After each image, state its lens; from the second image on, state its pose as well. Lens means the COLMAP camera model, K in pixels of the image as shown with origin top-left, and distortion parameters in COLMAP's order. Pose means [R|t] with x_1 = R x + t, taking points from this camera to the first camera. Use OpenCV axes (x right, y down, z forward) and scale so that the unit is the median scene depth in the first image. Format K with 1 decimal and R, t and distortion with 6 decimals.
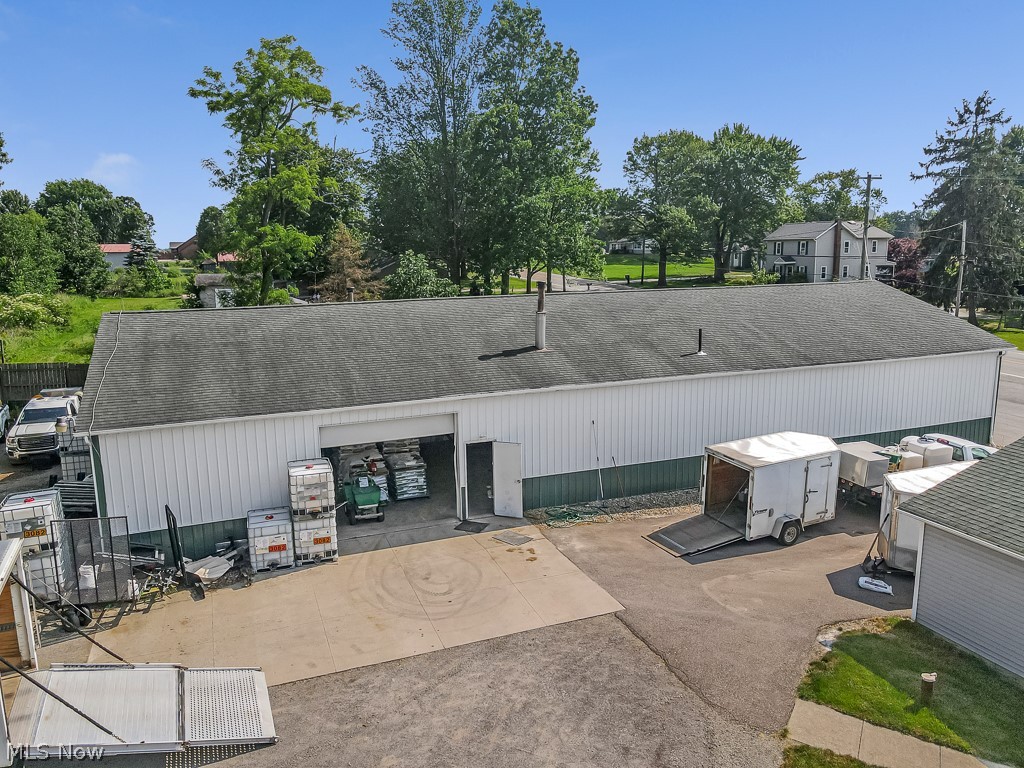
lens RADIAL K [[749.3, 0, 512.0], [0, 749.3, 384.0], [0, 0, 1]] dist [0.020499, 0.003399]
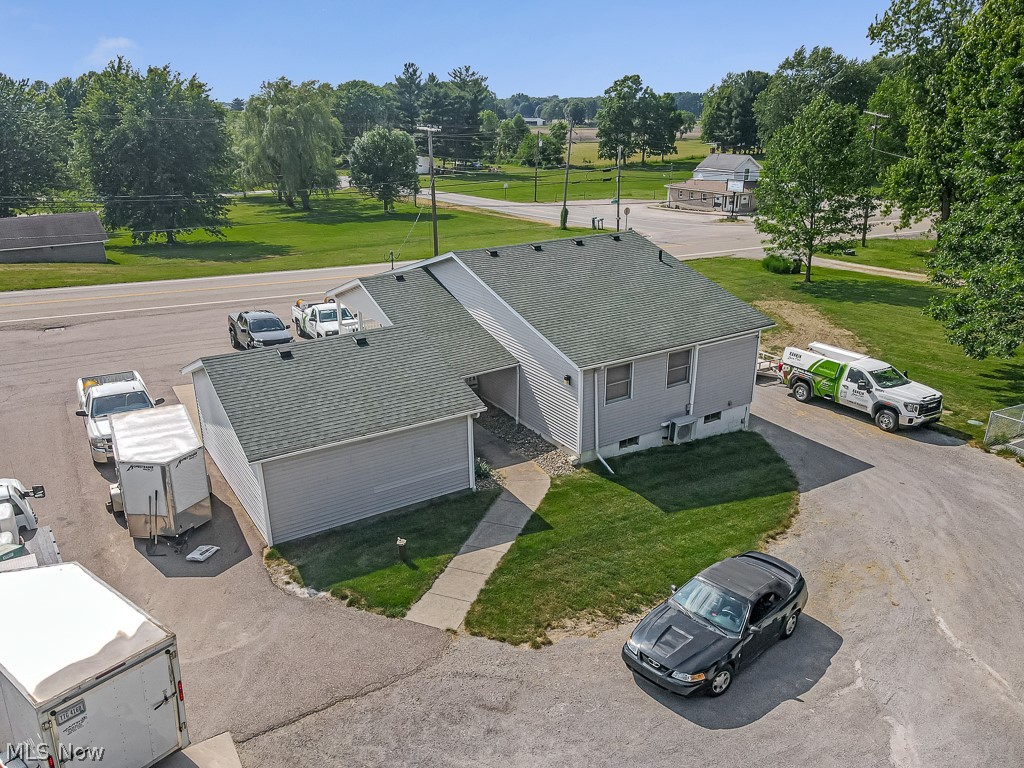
lens RADIAL K [[749.3, 0, 512.0], [0, 749.3, 384.0], [0, 0, 1]] dist [0.020499, 0.003399]
pose [[-0.187748, -0.323858, 0.927290, -0.454688], [0.187590, 0.914878, 0.357504, -0.221030], [-0.964137, 0.241071, -0.111014, 0.660415]]
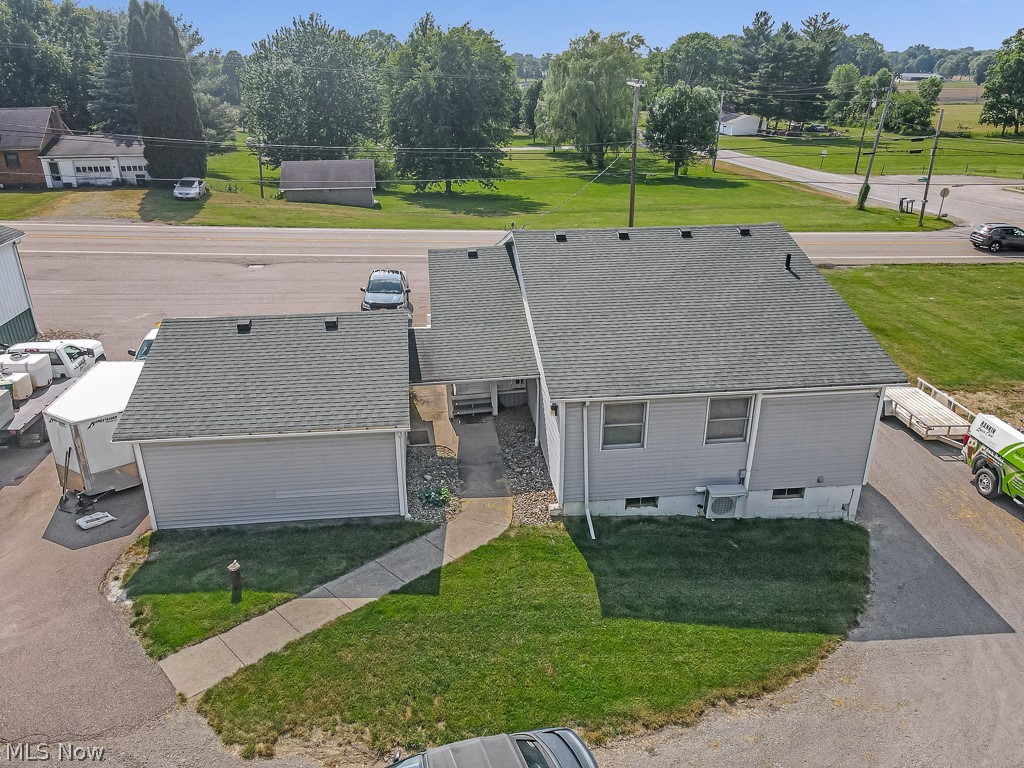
lens RADIAL K [[749.3, 0, 512.0], [0, 749.3, 384.0], [0, 0, 1]] dist [0.020499, 0.003399]
pose [[0.264387, -0.363761, 0.893184, -0.188013], [0.174153, 0.928921, 0.326766, -0.123797], [-0.948562, 0.069157, 0.308945, 0.170641]]
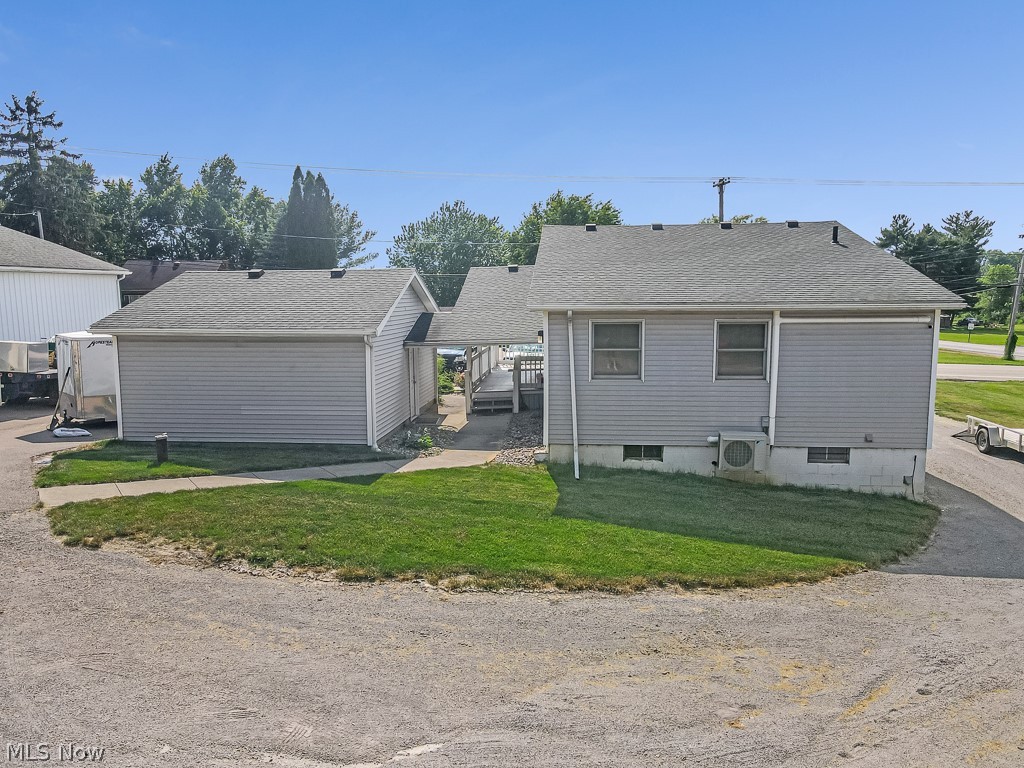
lens RADIAL K [[749.3, 0, 512.0], [0, 749.3, 384.0], [0, 0, 1]] dist [0.020499, 0.003399]
pose [[0.445878, -0.095838, 0.889948, -0.121899], [0.160714, 0.986665, 0.025733, 0.270848], [-0.880547, 0.131554, 0.455335, 0.054796]]
